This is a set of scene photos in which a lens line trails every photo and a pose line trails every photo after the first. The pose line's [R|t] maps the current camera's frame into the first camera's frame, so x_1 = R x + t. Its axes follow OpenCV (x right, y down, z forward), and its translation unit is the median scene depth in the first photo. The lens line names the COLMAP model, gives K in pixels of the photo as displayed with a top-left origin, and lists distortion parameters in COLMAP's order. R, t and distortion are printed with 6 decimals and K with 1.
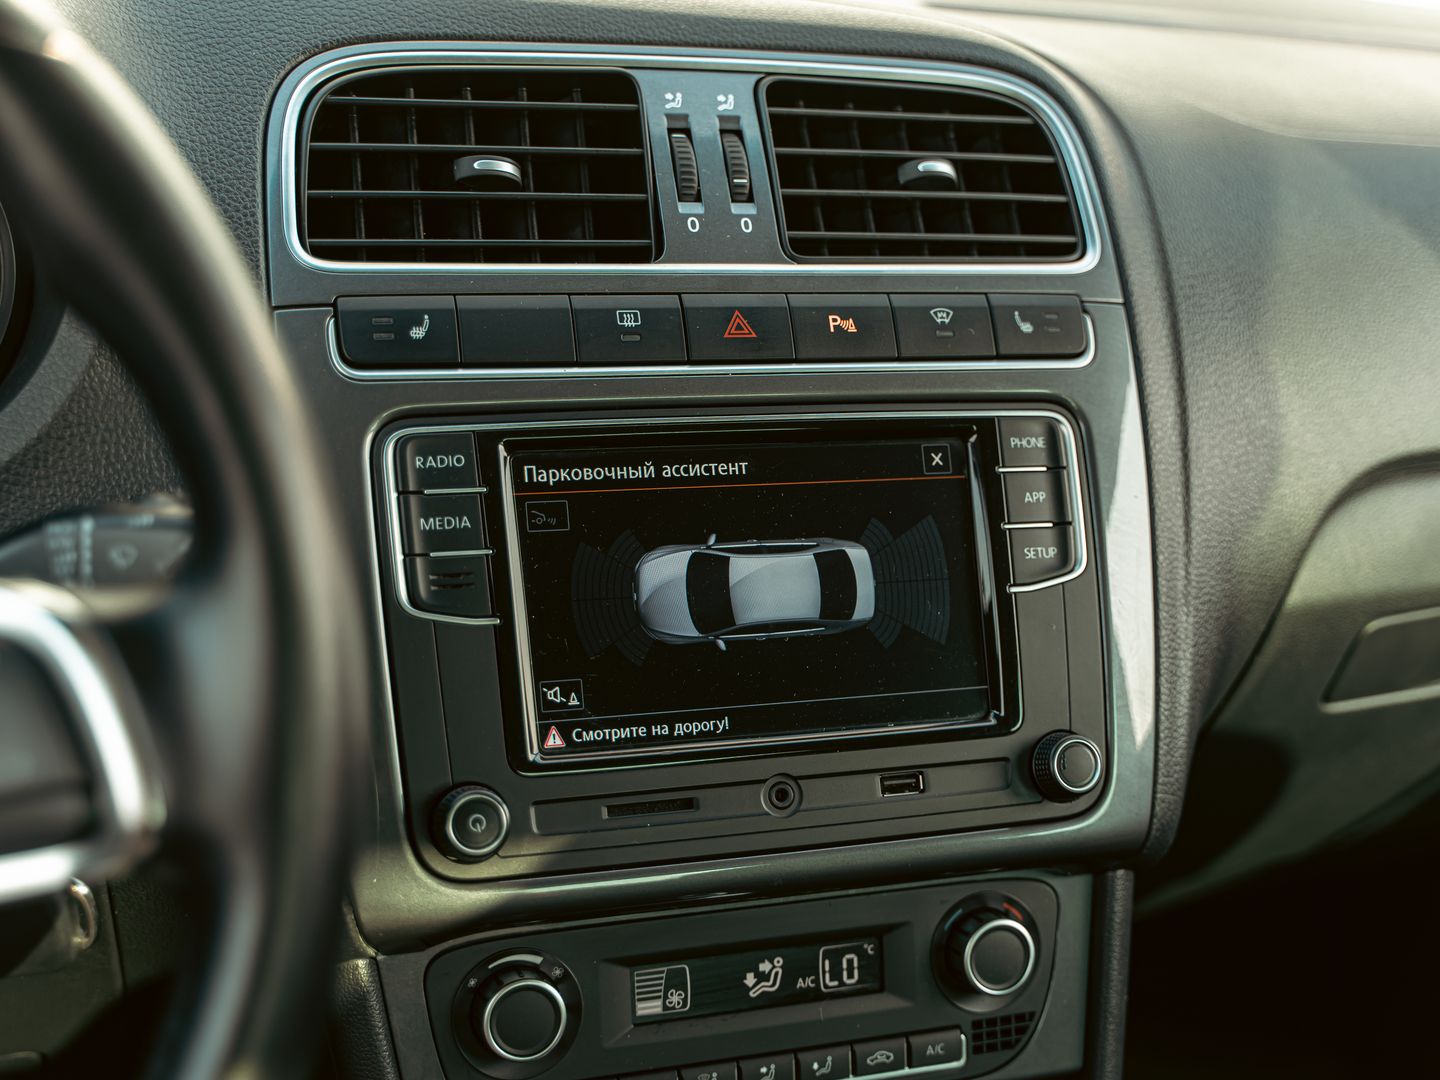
lens RADIAL K [[1897.0, 0, 764.6], [0, 1897.0, 540.0], [0, 0, 1]] dist [-0.018449, 0.000000]
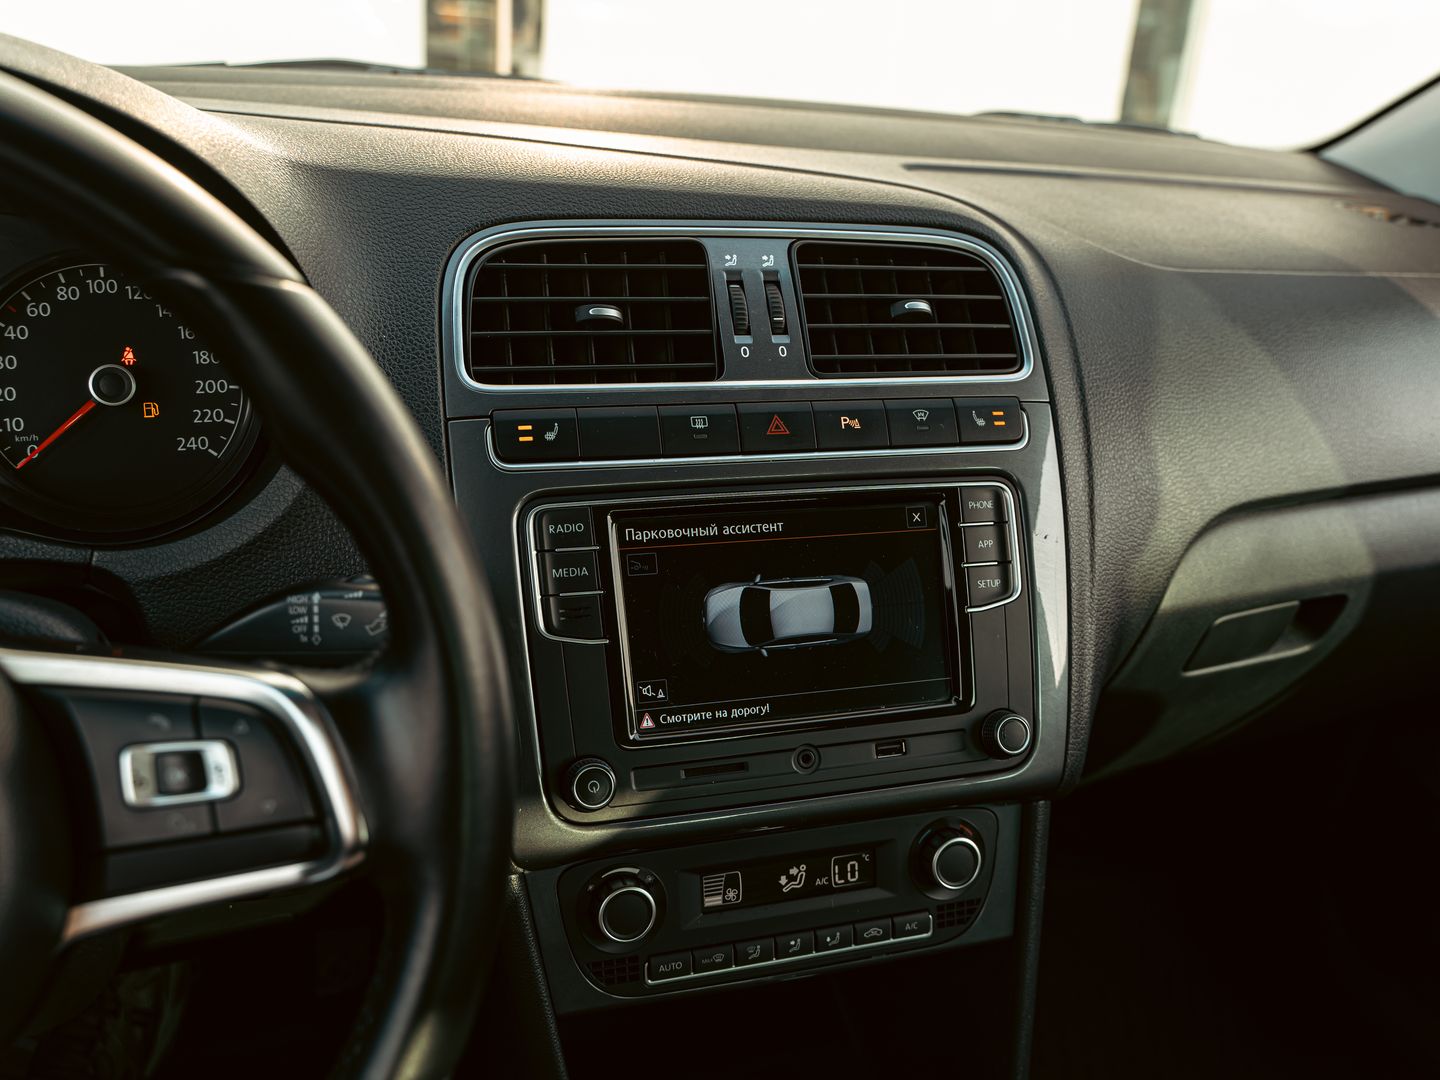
lens RADIAL K [[1282.5, 0, 765.4], [0, 1282.5, 545.4], [0, 0, 1]] dist [-0.011650, 0.011000]
pose [[0.999883, 0.004188, -0.014731, -0.008086], [-0.003366, 0.998461, 0.055354, -0.077624], [0.014940, -0.055298, 0.998358, 0.043704]]
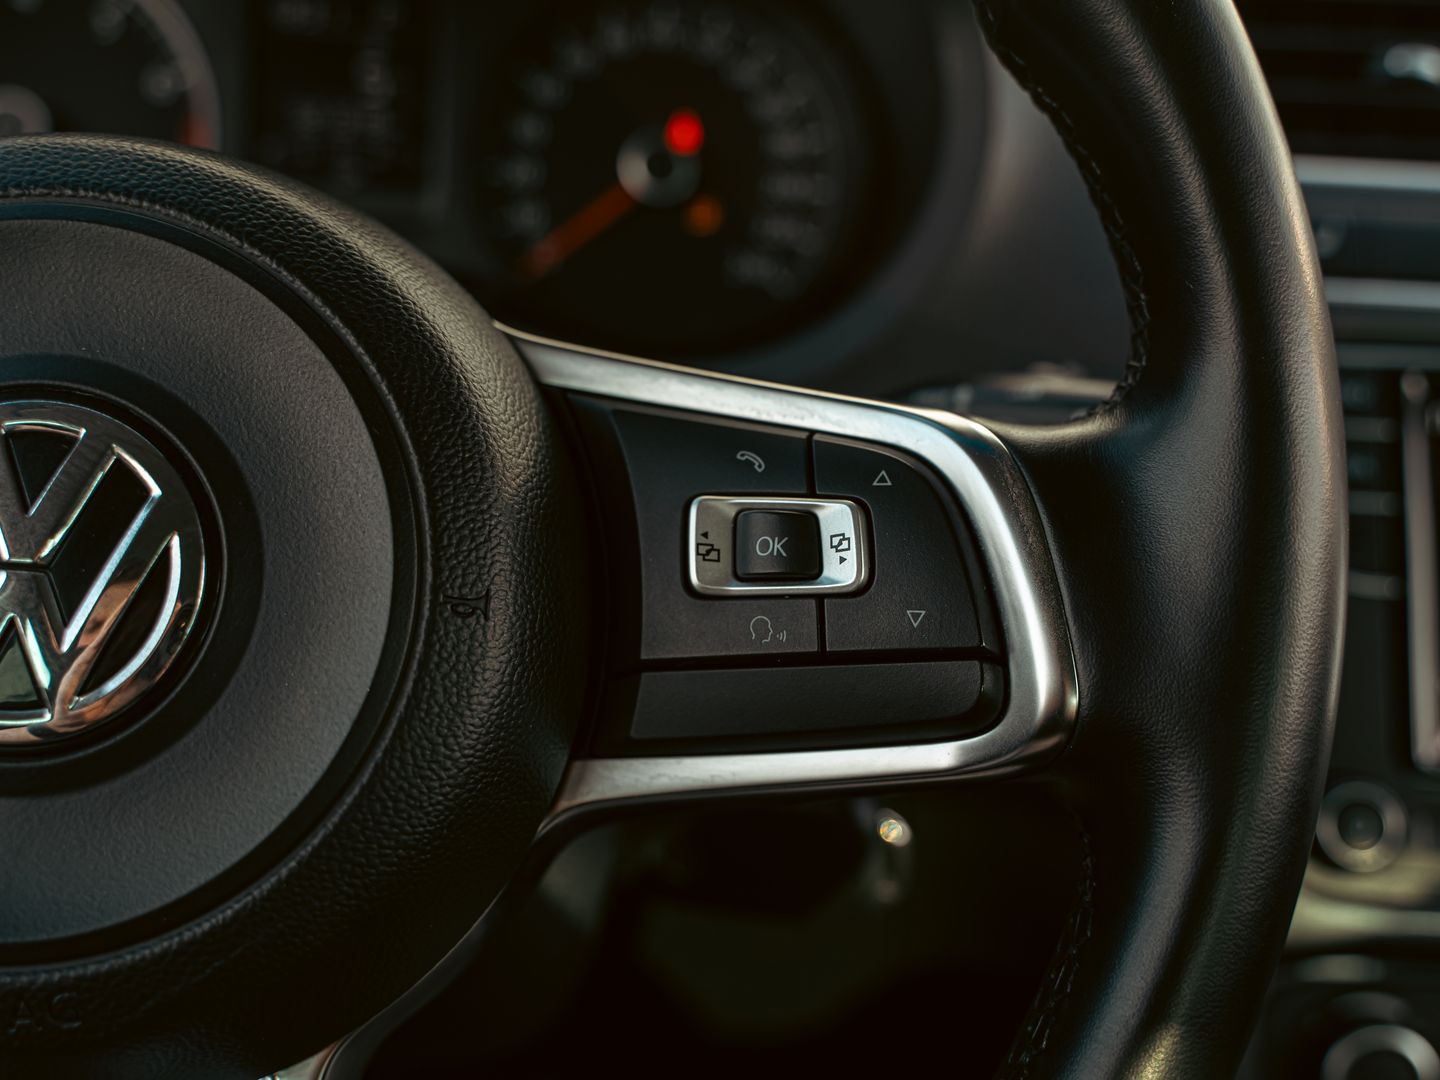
lens RADIAL K [[1759.0, 0, 761.6], [0, 1759.0, 545.1], [0, 0, 1]] dist [0.003959, 0.000000]
pose [[0.930287, 0.080633, -0.357861, -0.118644], [-0.100364, 0.994267, -0.036878, 0.075977], [0.352836, 0.070223, 0.933046, 0.178866]]
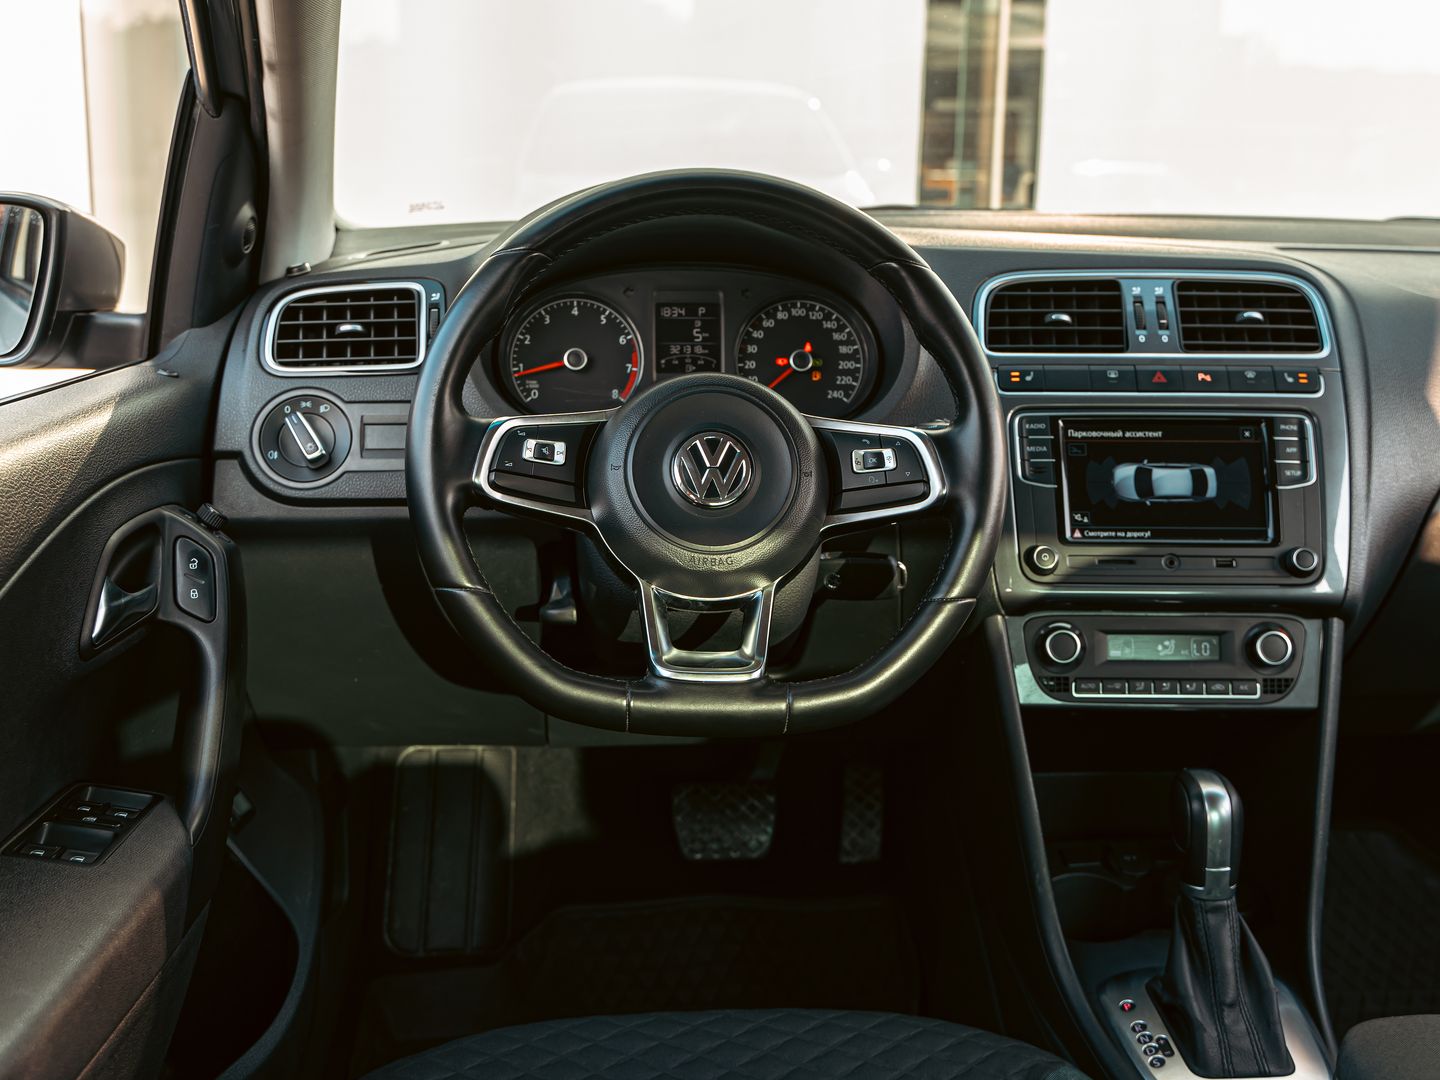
lens RADIAL K [[1548.8, 0, 747.7], [0, 1548.8, 483.7], [0, 0, 1]] dist [-0.006562, 0.000000]
pose [[0.935211, 0.003499, -0.354073, 0.200790], [-0.053869, 0.989718, -0.132504, 0.321662], [0.349968, 0.142993, 0.925784, -1.037152]]
